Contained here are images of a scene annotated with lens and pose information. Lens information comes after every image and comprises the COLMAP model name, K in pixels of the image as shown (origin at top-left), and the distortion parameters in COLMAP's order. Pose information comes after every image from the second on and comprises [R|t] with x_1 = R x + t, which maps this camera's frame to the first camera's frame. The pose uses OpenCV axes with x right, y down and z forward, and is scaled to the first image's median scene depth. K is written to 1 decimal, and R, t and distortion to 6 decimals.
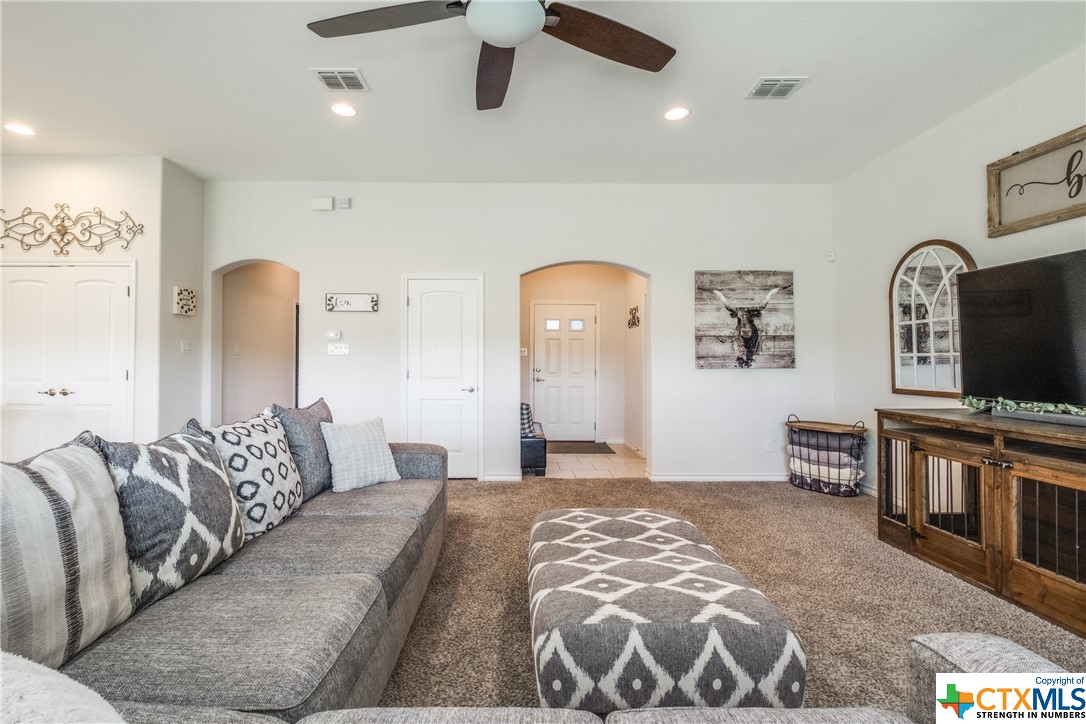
lens RADIAL K [[494.9, 0, 521.5], [0, 494.9, 353.1], [0, 0, 1]] dist [-0.001368, -0.000223]
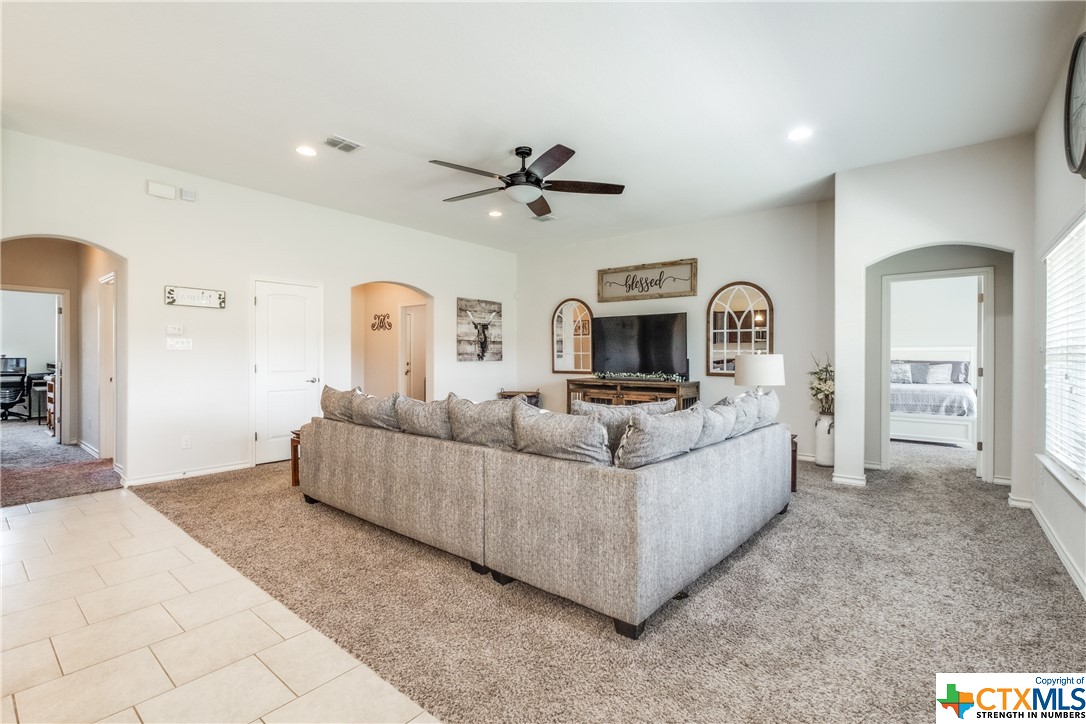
lens RADIAL K [[494.9, 0, 530.1], [0, 494.9, 361.3], [0, 0, 1]] dist [-0.001368, -0.000223]
pose [[0.647606, -0.007107, 0.761942, -0.759972], [-0.012427, 0.999725, 0.019887, -0.002508], [-0.761874, -0.022348, 0.647340, -0.184111]]
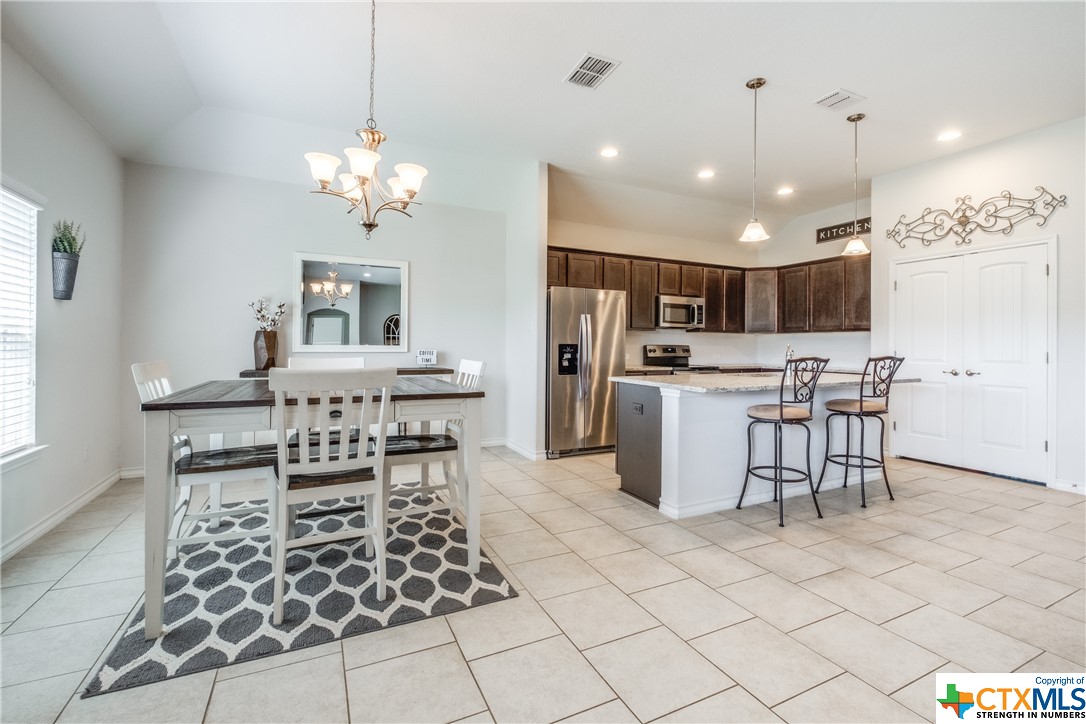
lens RADIAL K [[485.5, 0, 567.3], [0, 485.5, 344.3], [0, 0, 1]] dist [0.004598, -0.005490]
pose [[0.451988, -0.003704, -0.892016, -0.381358], [0.005775, 0.999983, -0.001226, 0.013780], [0.892005, -0.004597, 0.452001, -0.239897]]
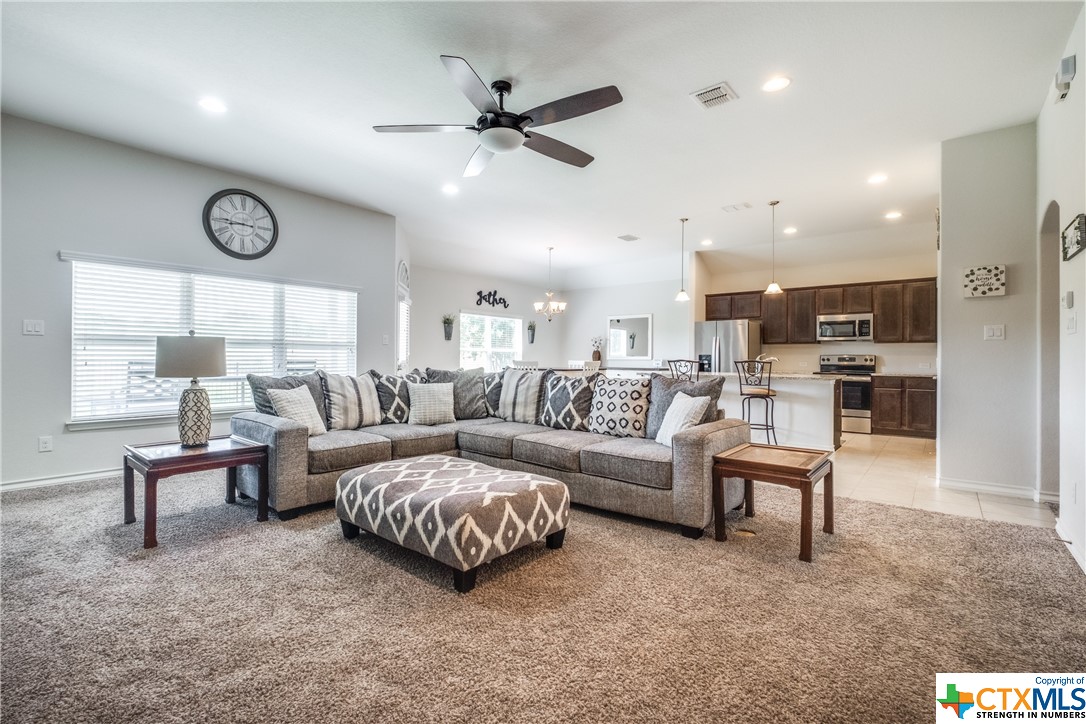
lens RADIAL K [[494.9, 0, 526.9], [0, 494.9, 355.9], [0, 0, 1]] dist [-0.001368, -0.000223]
pose [[-0.650239, -0.009200, -0.759674, 0.557631], [0.002841, 0.999890, -0.014541, 0.042234], [0.759725, -0.011613, -0.650141, 1.015784]]
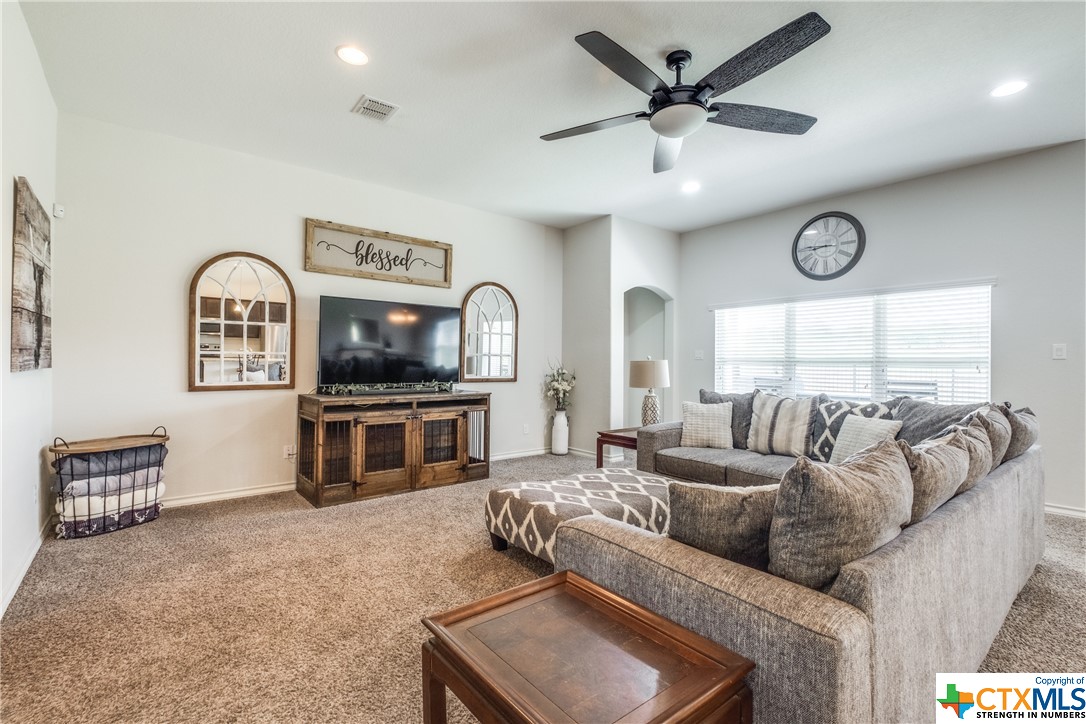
lens RADIAL K [[485.5, 0, 543.5], [0, 485.5, 362.4], [0, 0, 1]] dist [0.004598, -0.005490]
pose [[-0.624192, -0.007488, 0.781235, -0.413648], [-0.020566, 0.999765, -0.006848, 0.015889], [-0.781000, -0.020341, -0.624199, 1.013961]]
